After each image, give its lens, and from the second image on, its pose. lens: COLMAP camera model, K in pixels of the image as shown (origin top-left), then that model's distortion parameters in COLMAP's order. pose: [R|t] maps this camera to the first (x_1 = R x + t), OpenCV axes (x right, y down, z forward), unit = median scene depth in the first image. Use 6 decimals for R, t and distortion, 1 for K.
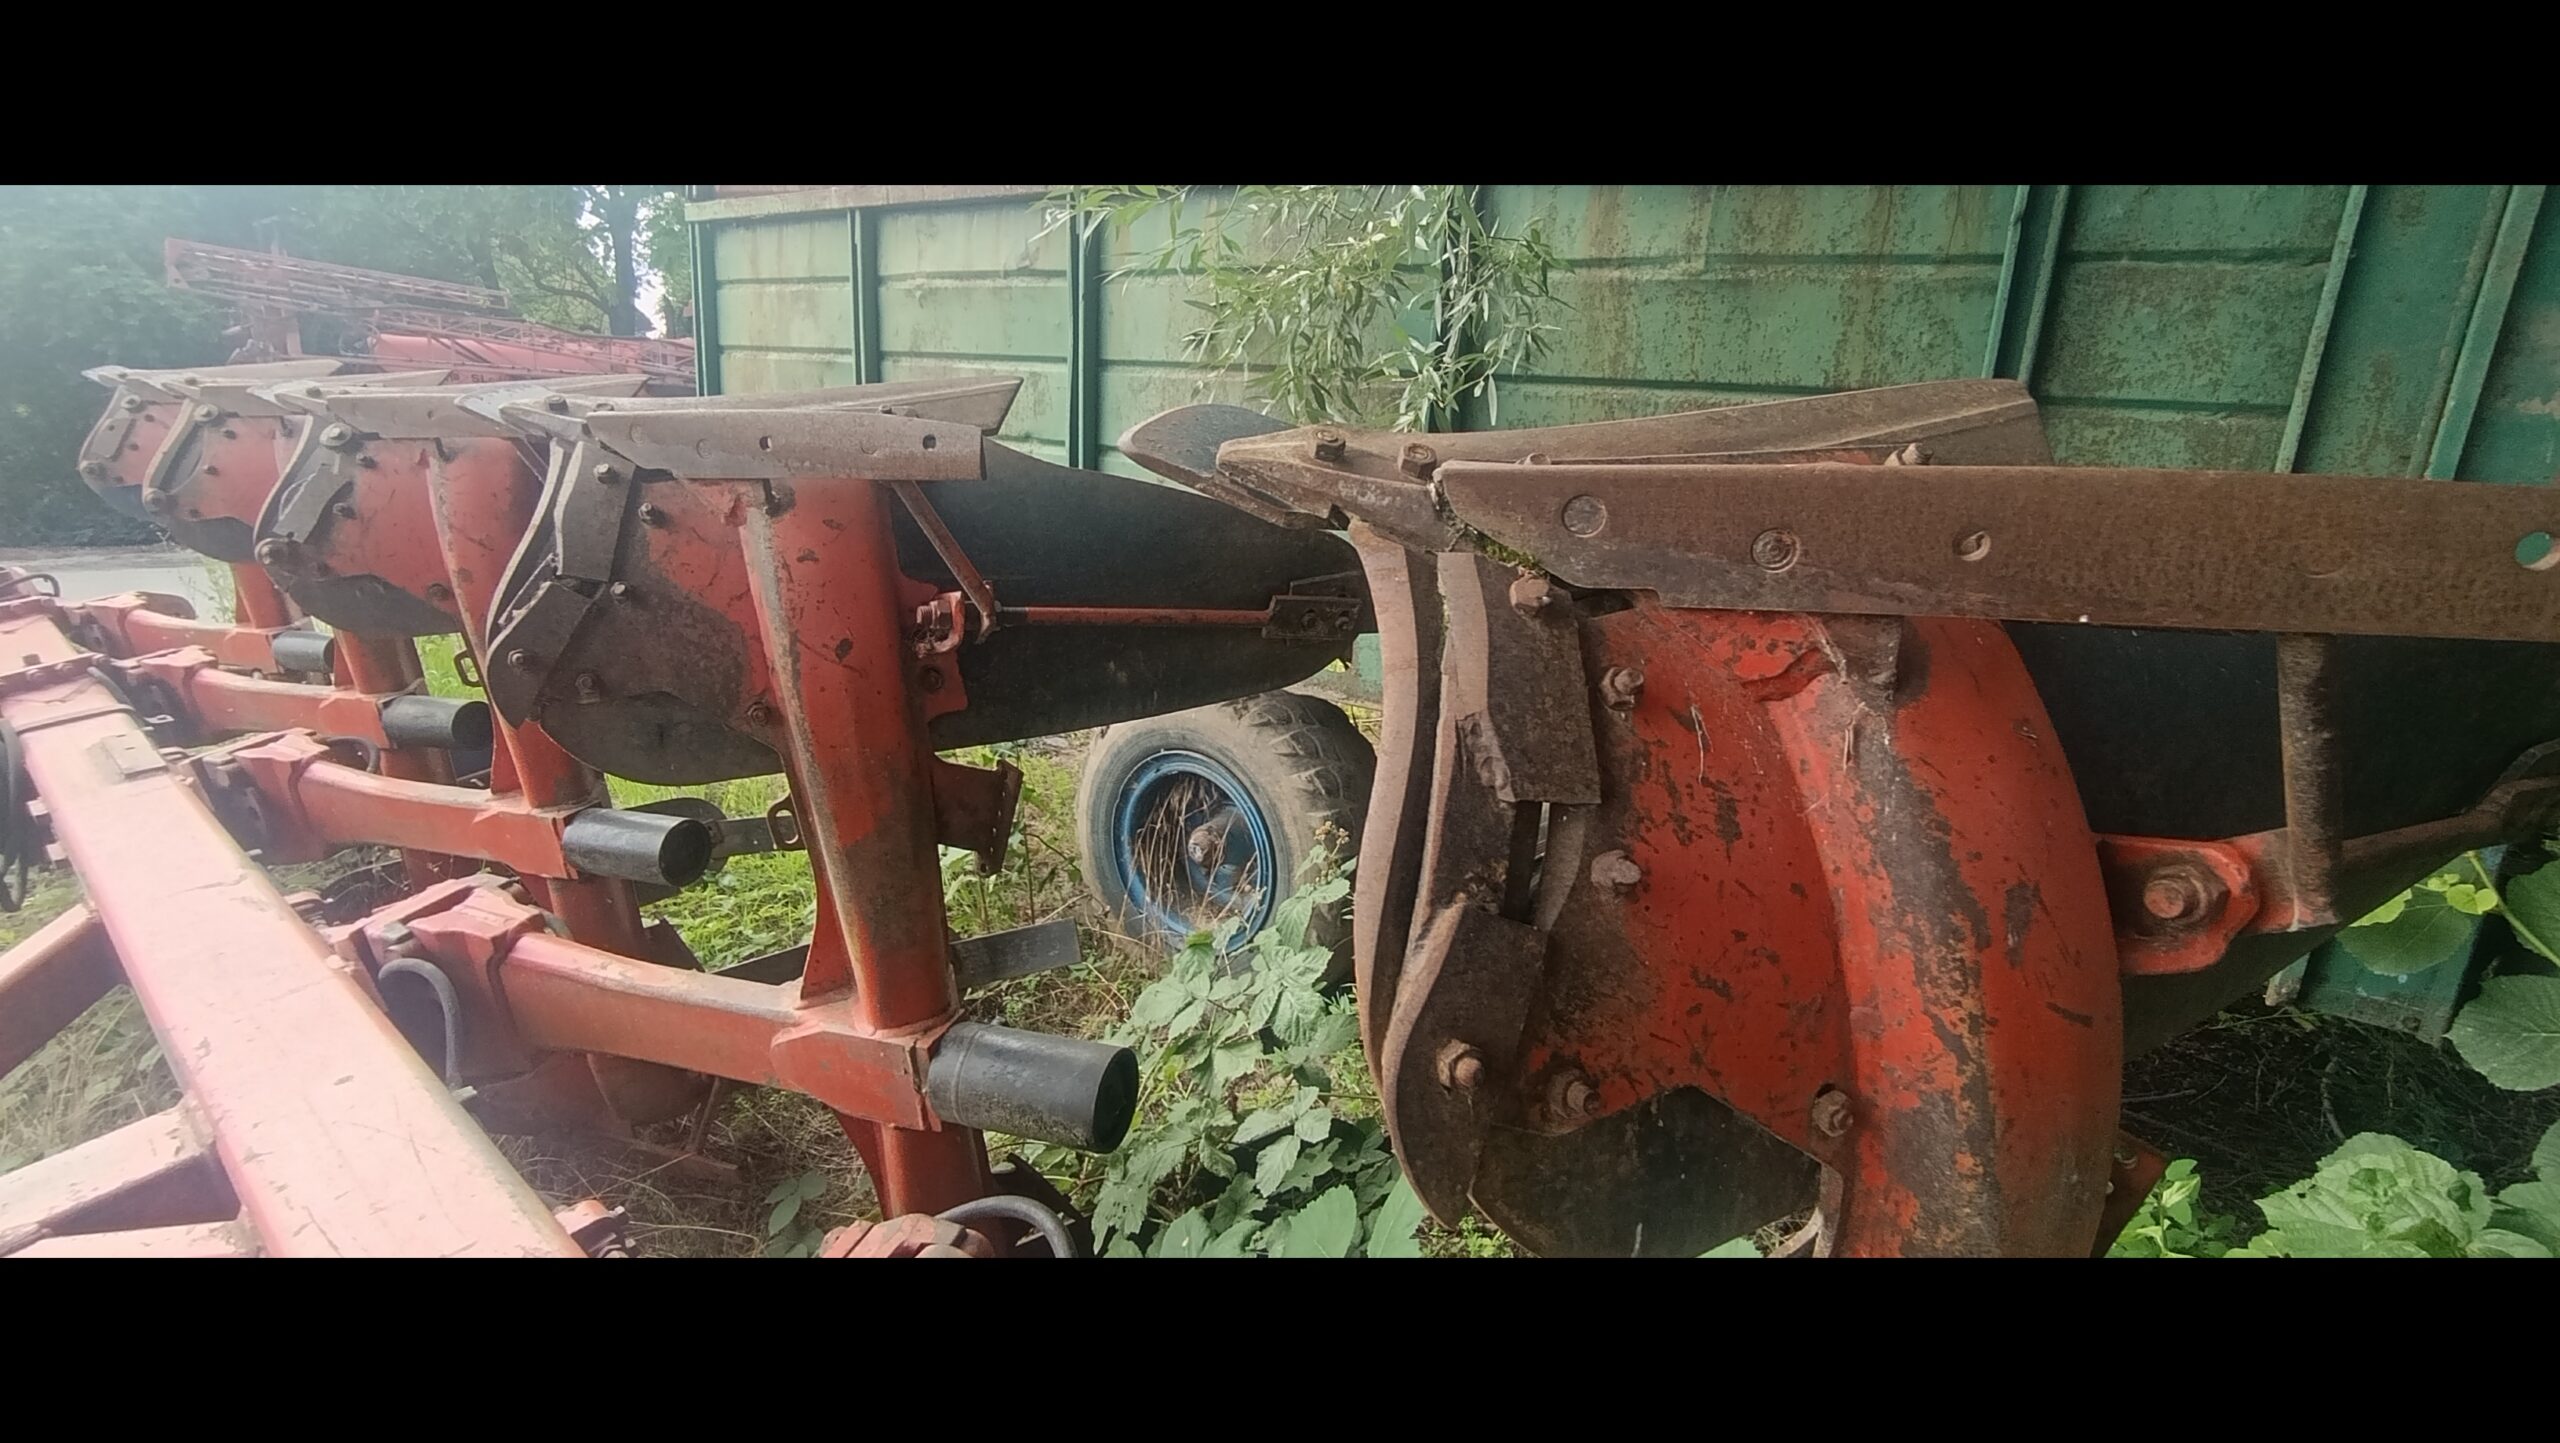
lens RADIAL K [[1158.4, 0, 1279.8], [0, 1158.4, 719.7], [0, 0, 1]] dist [-0.009477, 0.000553]
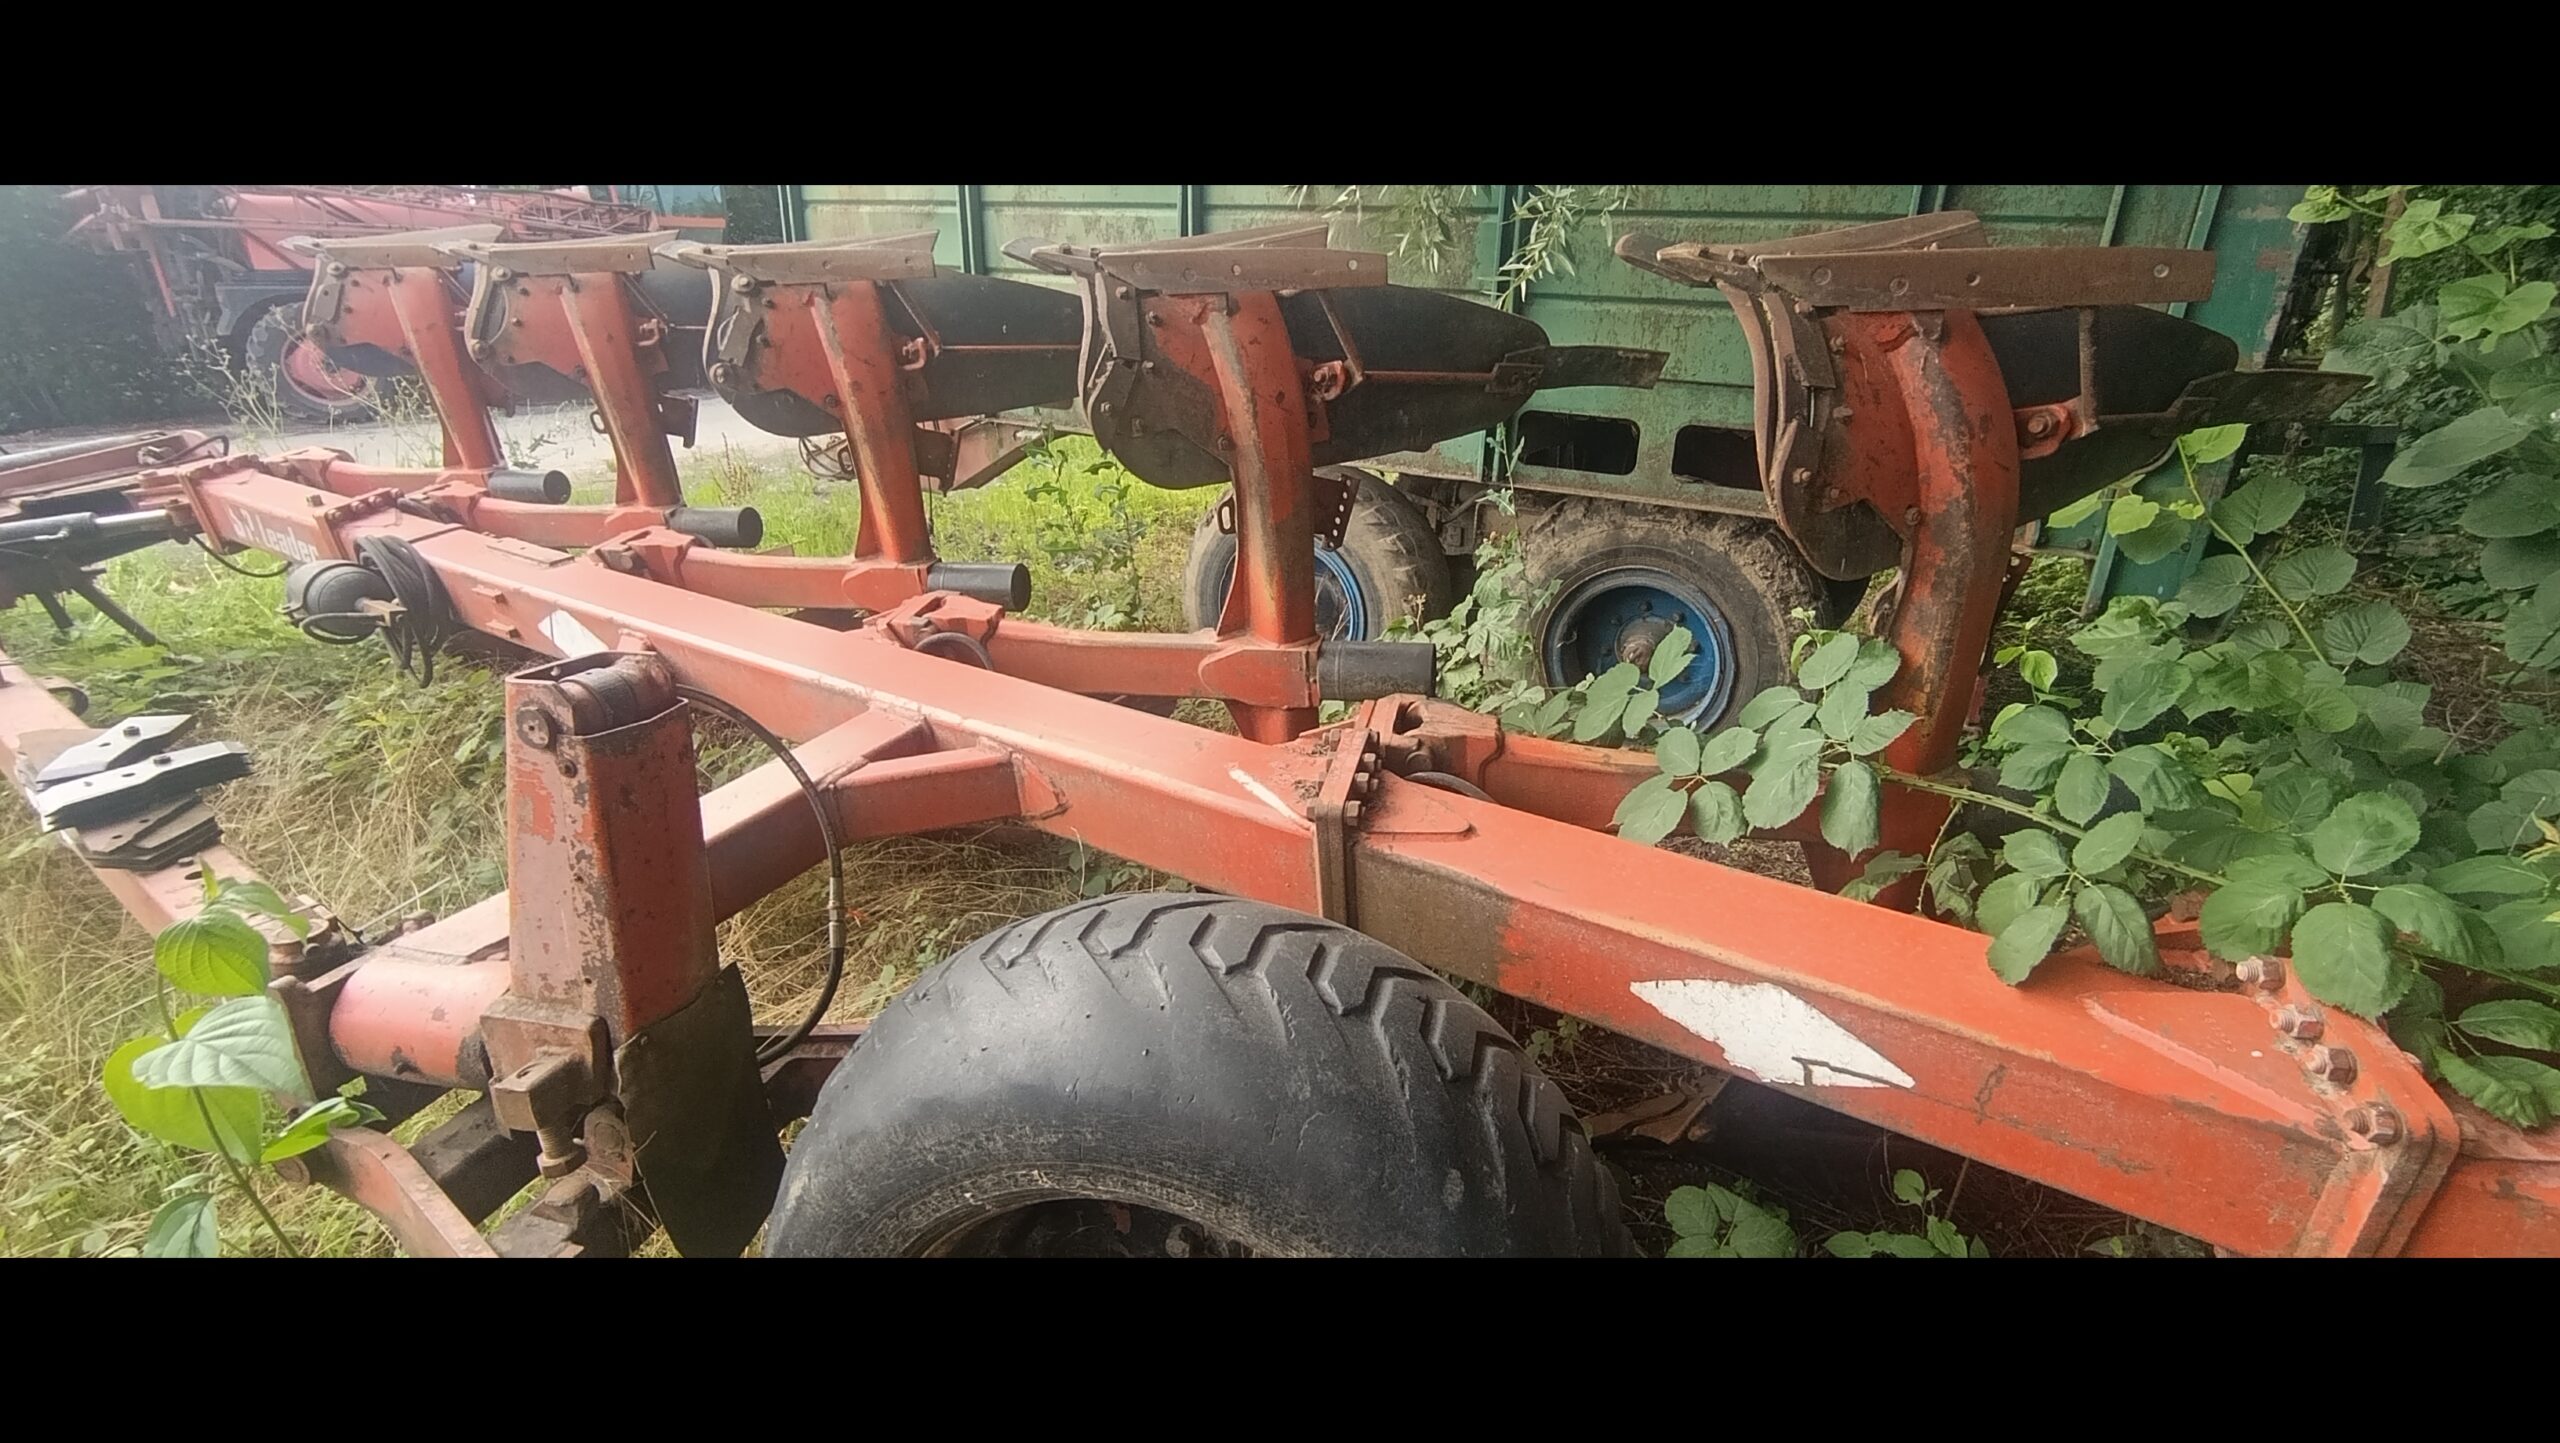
lens RADIAL K [[1158.4, 0, 1280.1], [0, 1158.4, 718.6], [0, 0, 1]] dist [-0.009477, 0.000553]
pose [[0.993674, -0.068912, 0.088670, -0.556524], [0.057225, 0.990097, 0.128194, 0.180270], [-0.096626, -0.122309, 0.987777, -0.687028]]
